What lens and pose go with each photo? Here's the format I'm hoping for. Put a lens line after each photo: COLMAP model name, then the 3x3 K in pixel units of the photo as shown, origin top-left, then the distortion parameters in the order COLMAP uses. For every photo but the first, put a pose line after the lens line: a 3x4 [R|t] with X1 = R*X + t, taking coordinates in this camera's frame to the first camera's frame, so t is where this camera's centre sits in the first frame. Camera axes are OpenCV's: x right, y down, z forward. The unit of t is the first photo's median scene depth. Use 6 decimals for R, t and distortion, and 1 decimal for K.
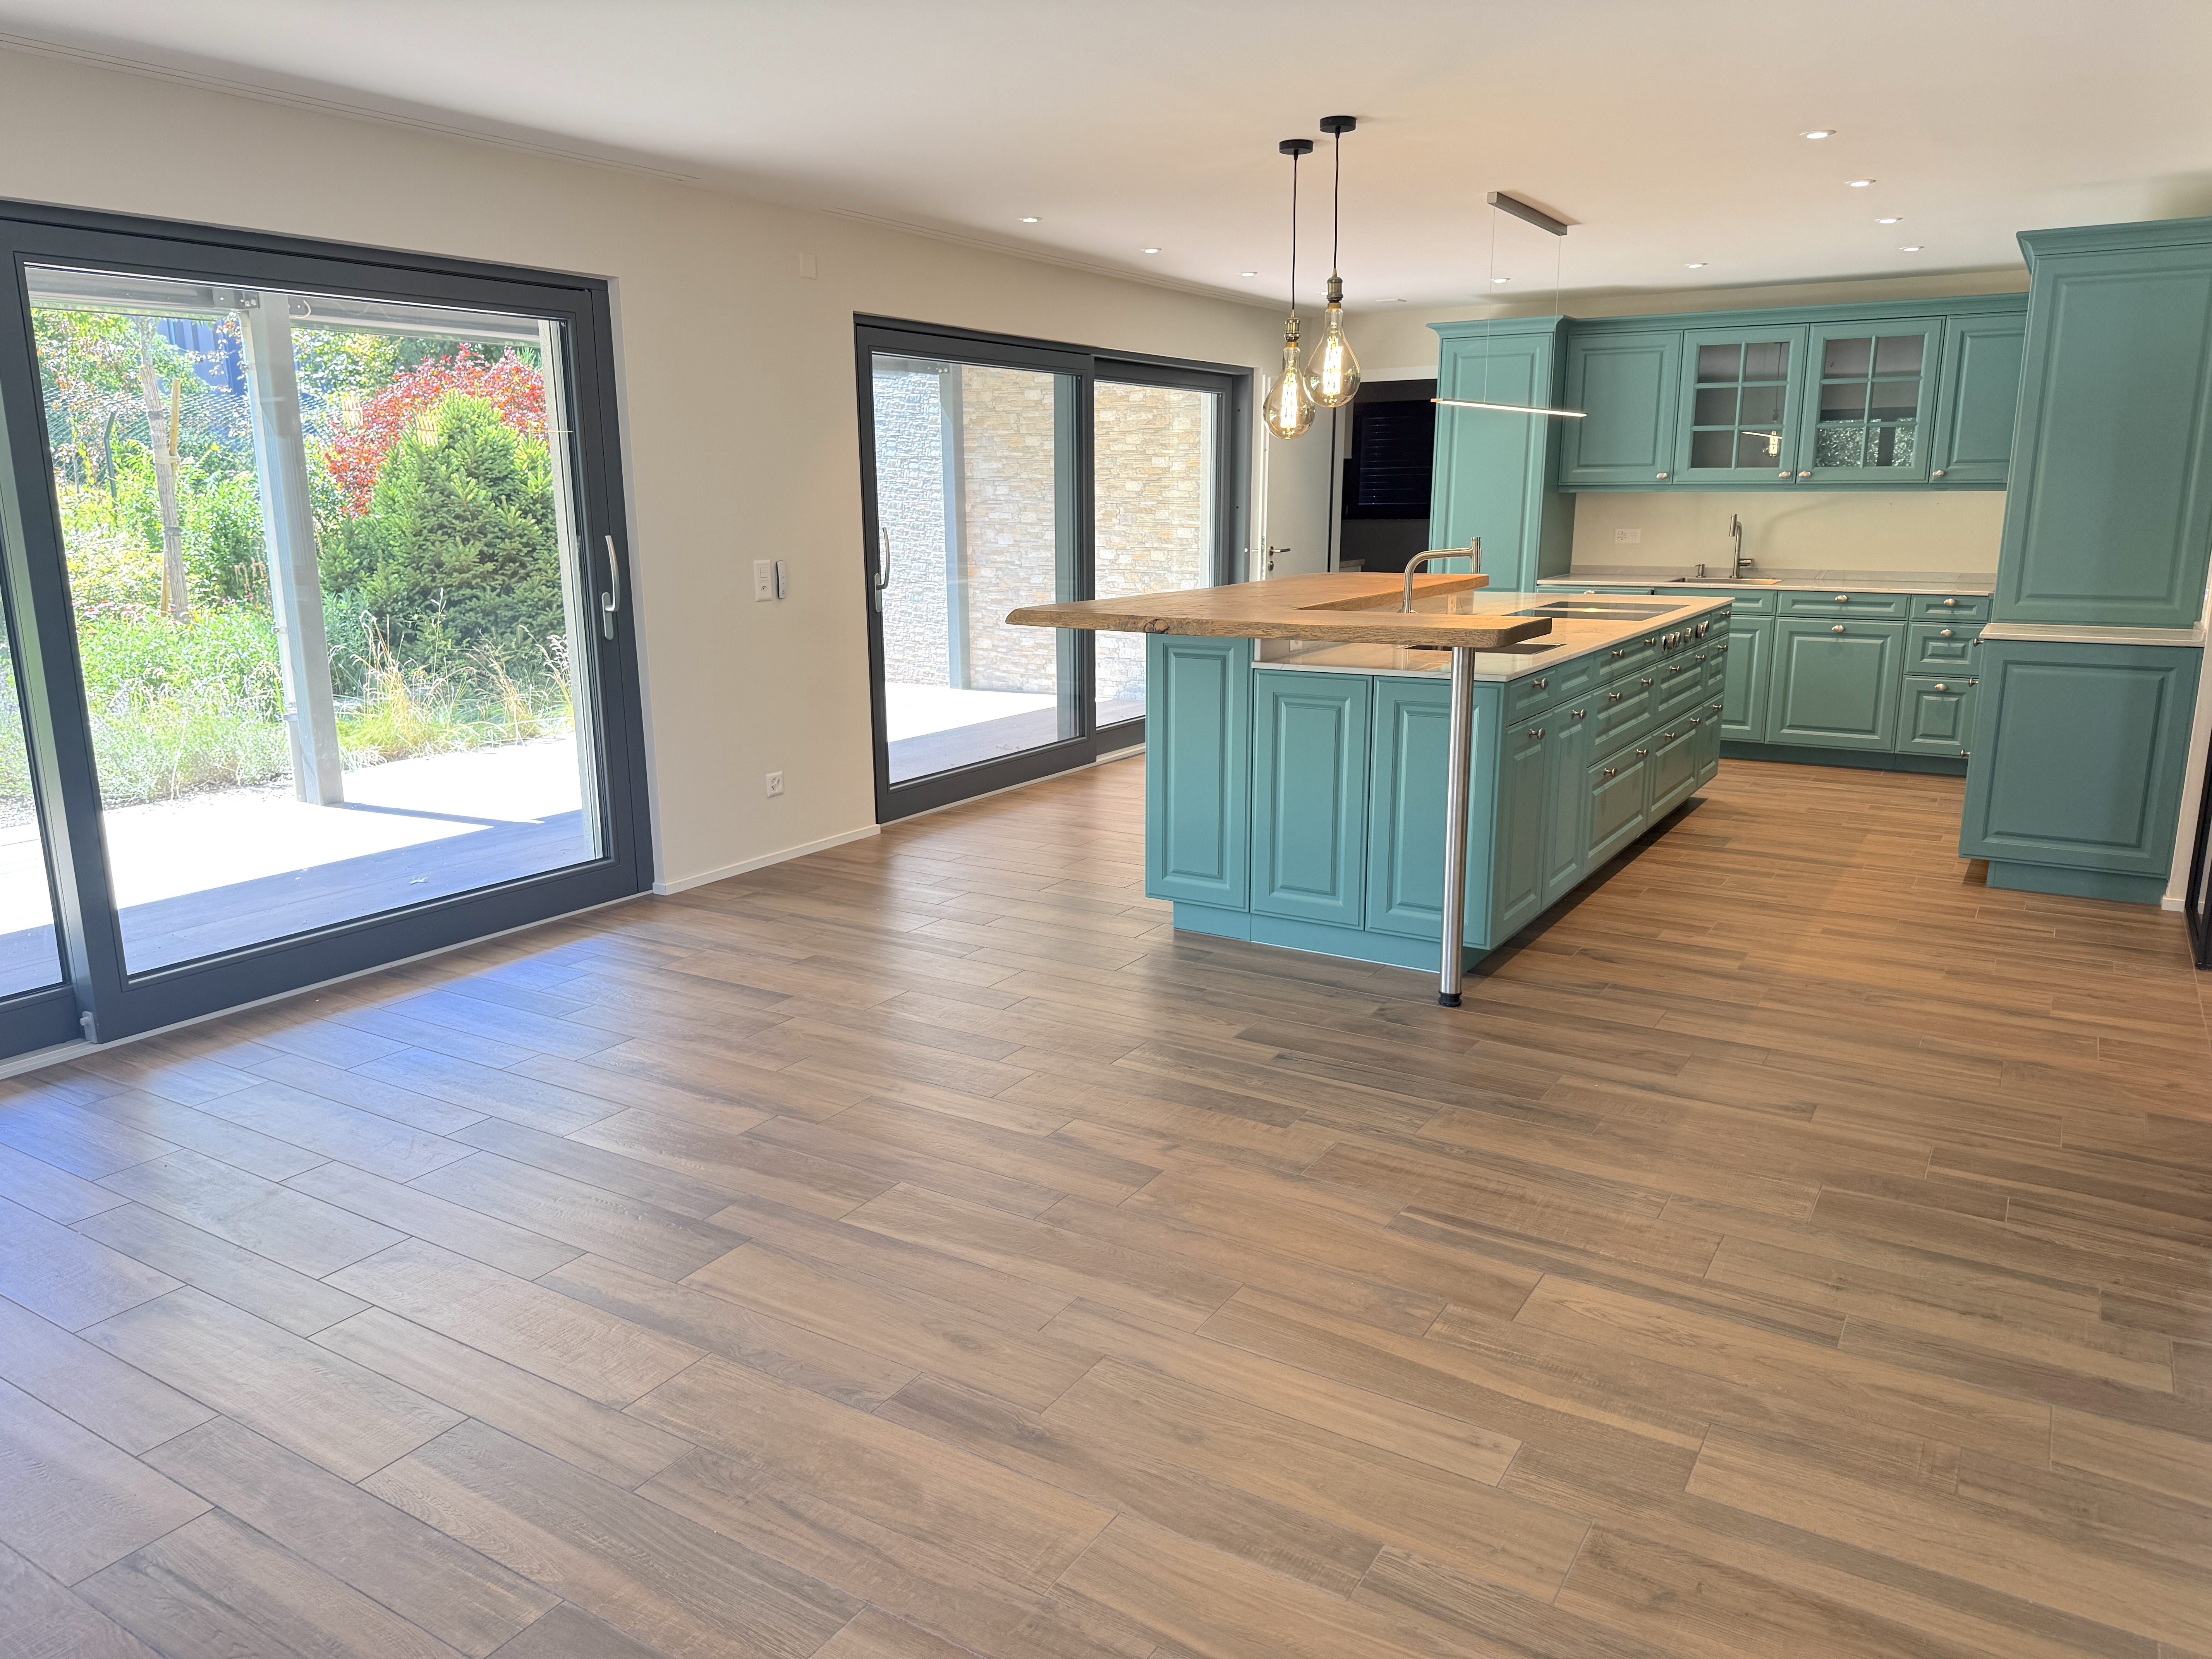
lens RADIAL K [[1558.2, 0, 1108.8], [0, 1558.2, 848.2], [0, 0, 1]] dist [0.046432, -0.036785]
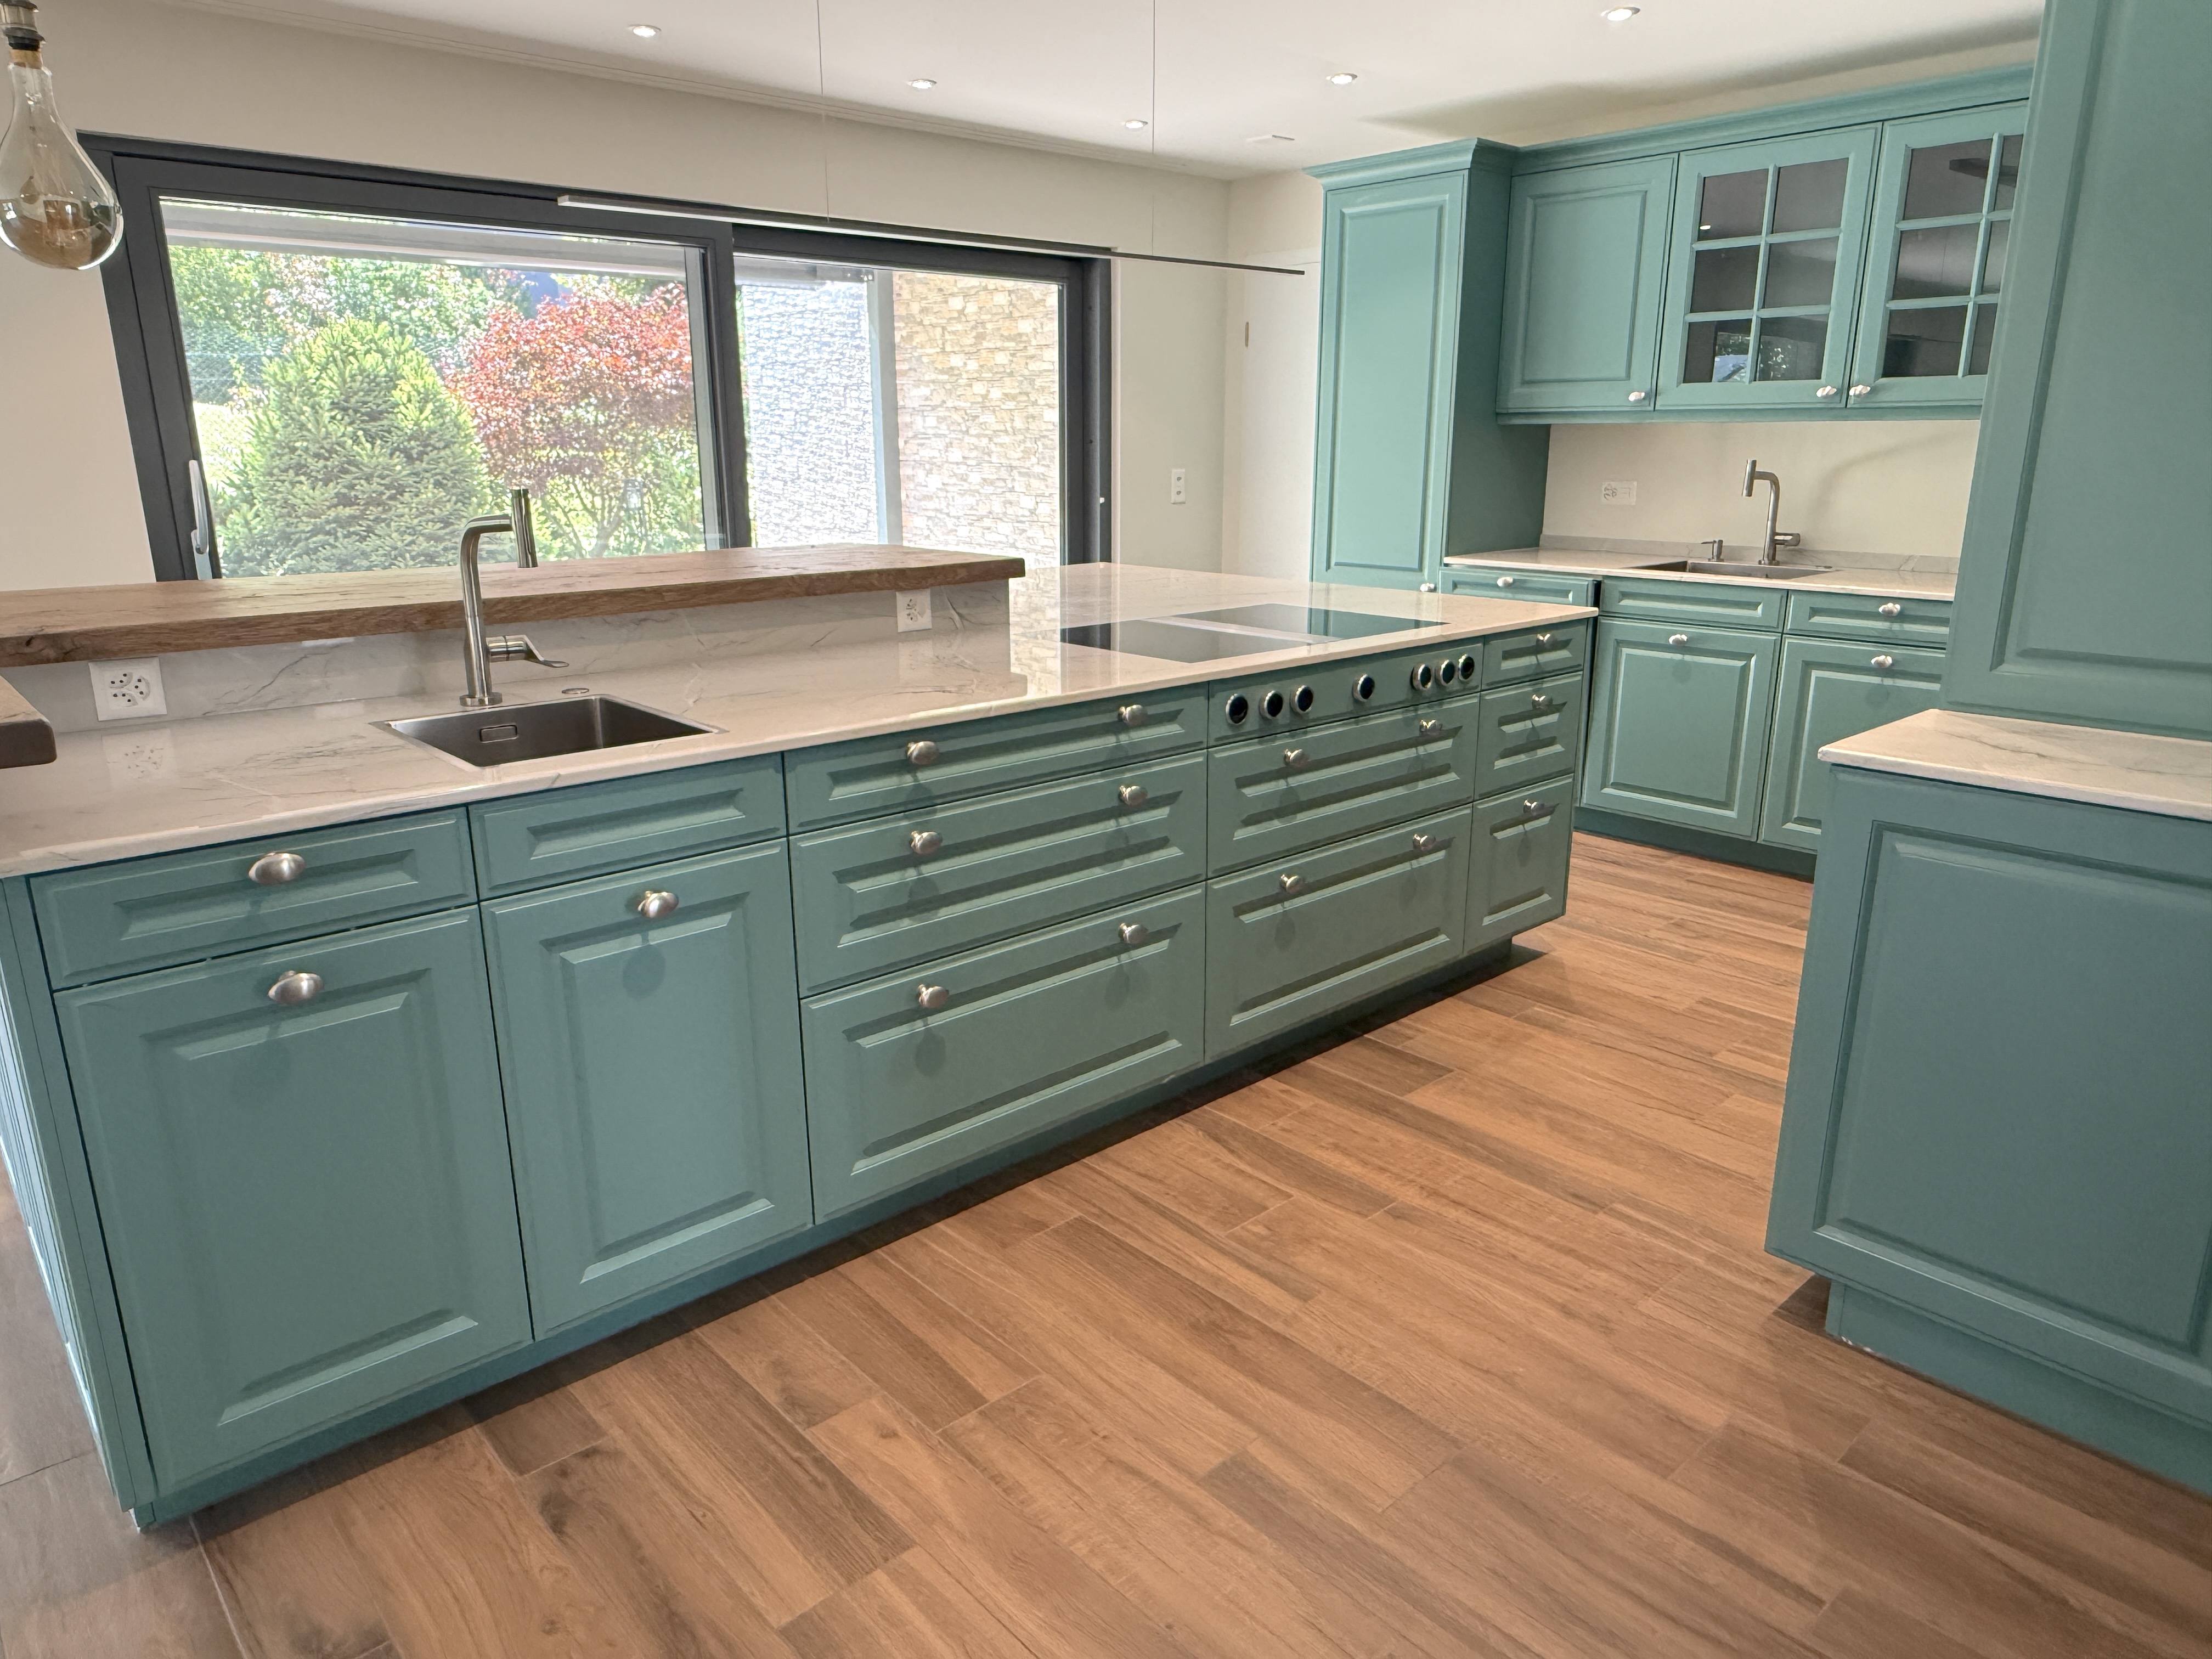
lens RADIAL K [[1434.0, 0, 1095.7], [0, 1434.0, 822.9], [0, 0, 1]] dist [-0.015918, 0.012161]
pose [[0.956021, 0.077153, -0.282970, 0.311263], [-0.065428, 0.996570, 0.050669, -0.080882], [0.285909, -0.029926, 0.957789, 0.381545]]
